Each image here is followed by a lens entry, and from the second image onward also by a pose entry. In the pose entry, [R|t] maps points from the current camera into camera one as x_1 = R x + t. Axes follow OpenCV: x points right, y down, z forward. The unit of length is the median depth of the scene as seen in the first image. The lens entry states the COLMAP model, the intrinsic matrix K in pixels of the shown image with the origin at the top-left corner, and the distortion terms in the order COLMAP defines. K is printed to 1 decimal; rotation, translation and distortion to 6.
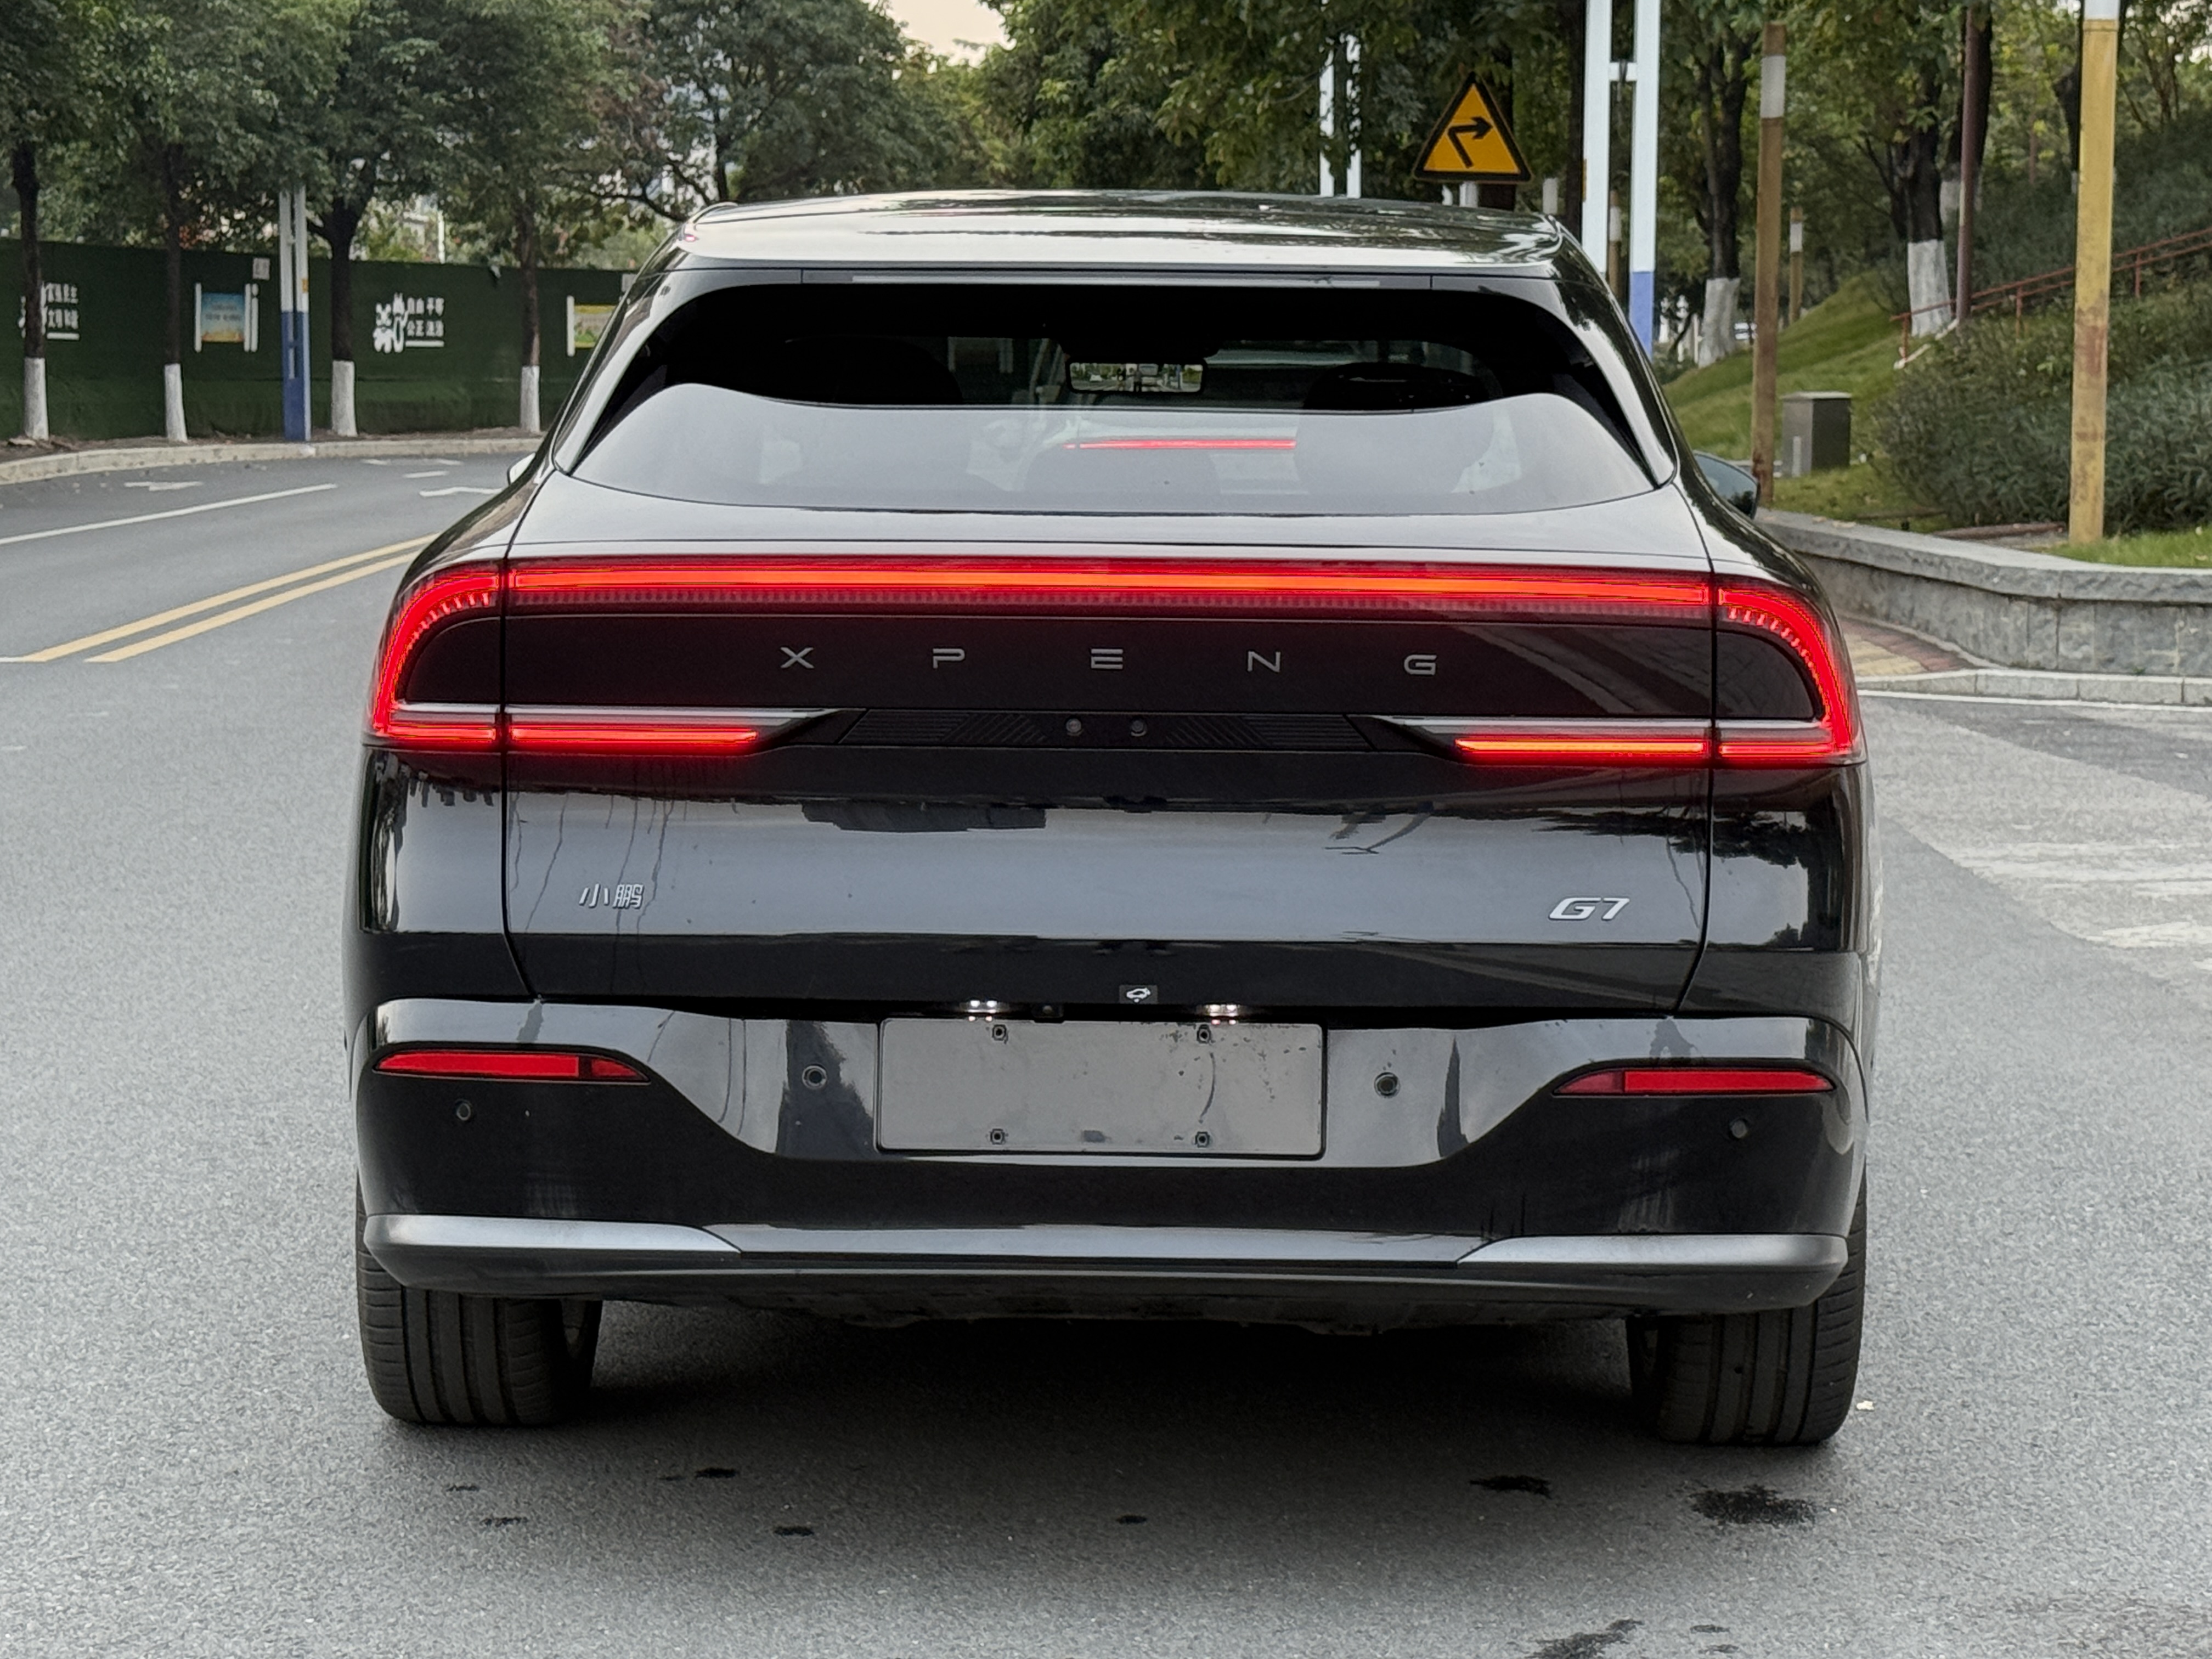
lens RADIAL K [[4808.8, 0, 1108.6], [0, 4808.8, 824.9], [0, 0, 1]] dist [0.044621, 0.000000]
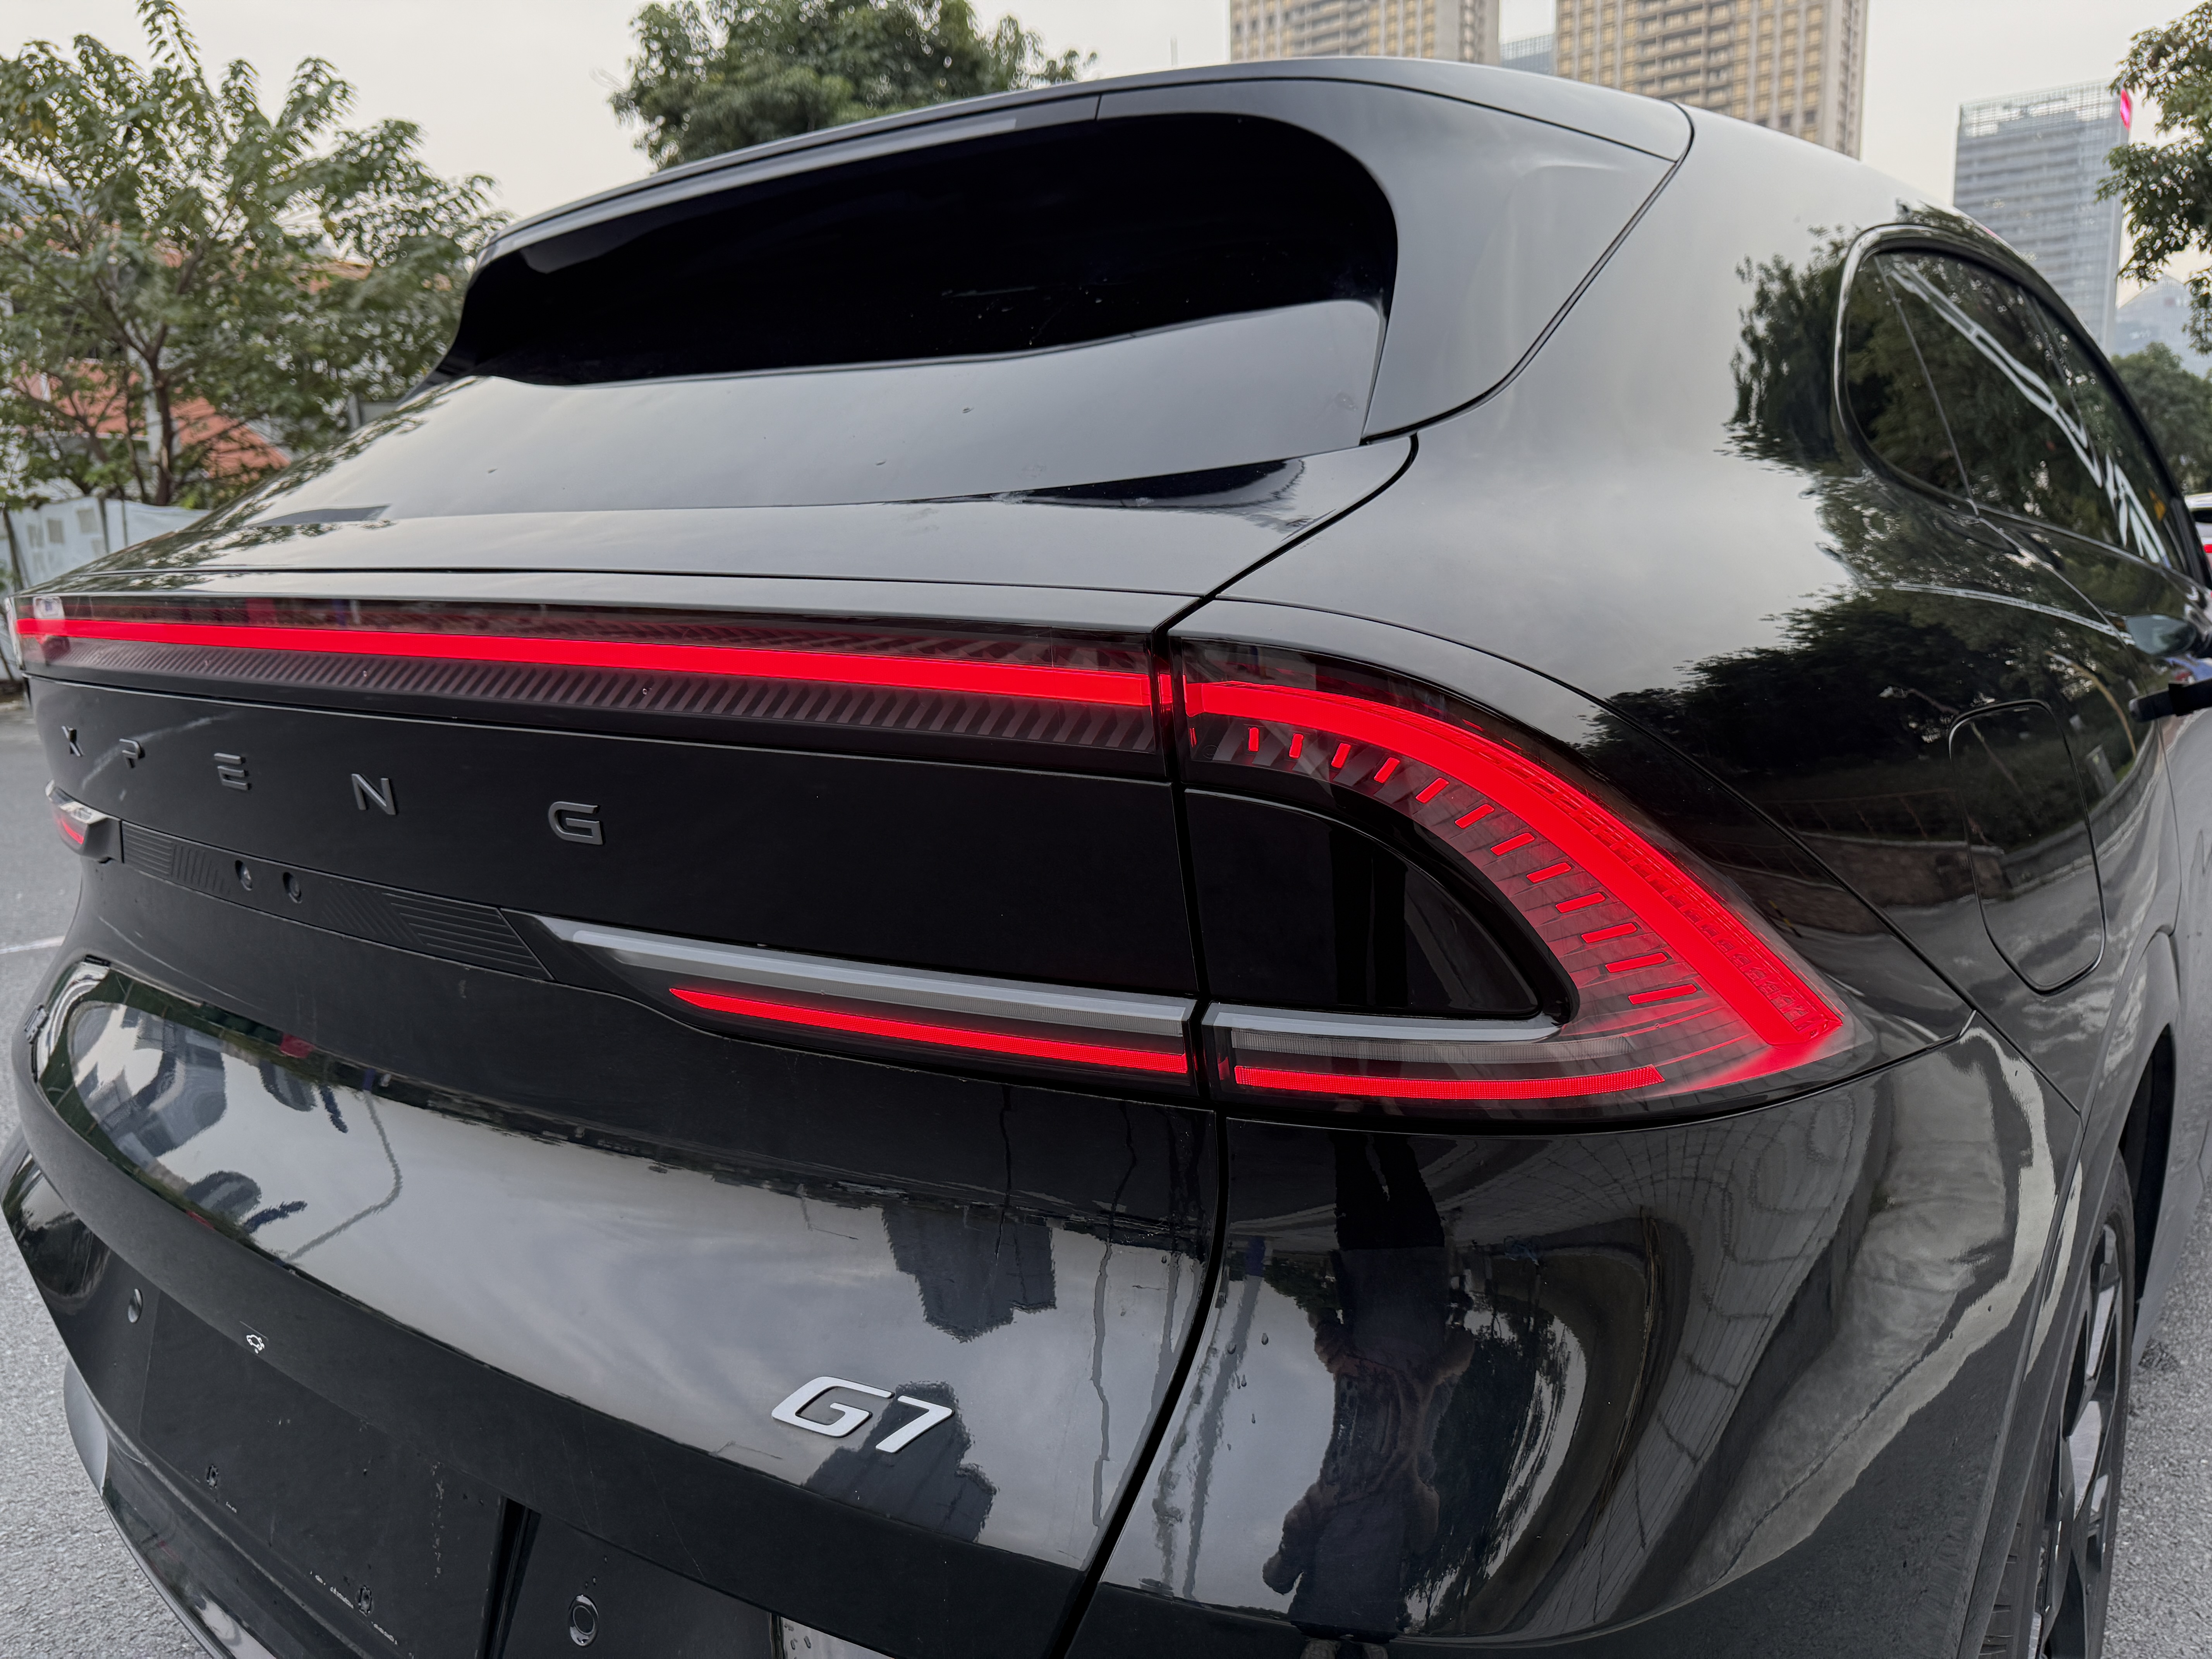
lens RADIAL K [[1586.2, 0, 1117.1], [0, 1586.2, 825.4], [0, 0, 1]] dist [-0.001874, -0.001293]
pose [[0.798122, 0.078901, -0.597308, 0.196548], [-0.031794, 0.995522, 0.089020, -0.047746], [0.601657, -0.052058, 0.797056, 0.892874]]
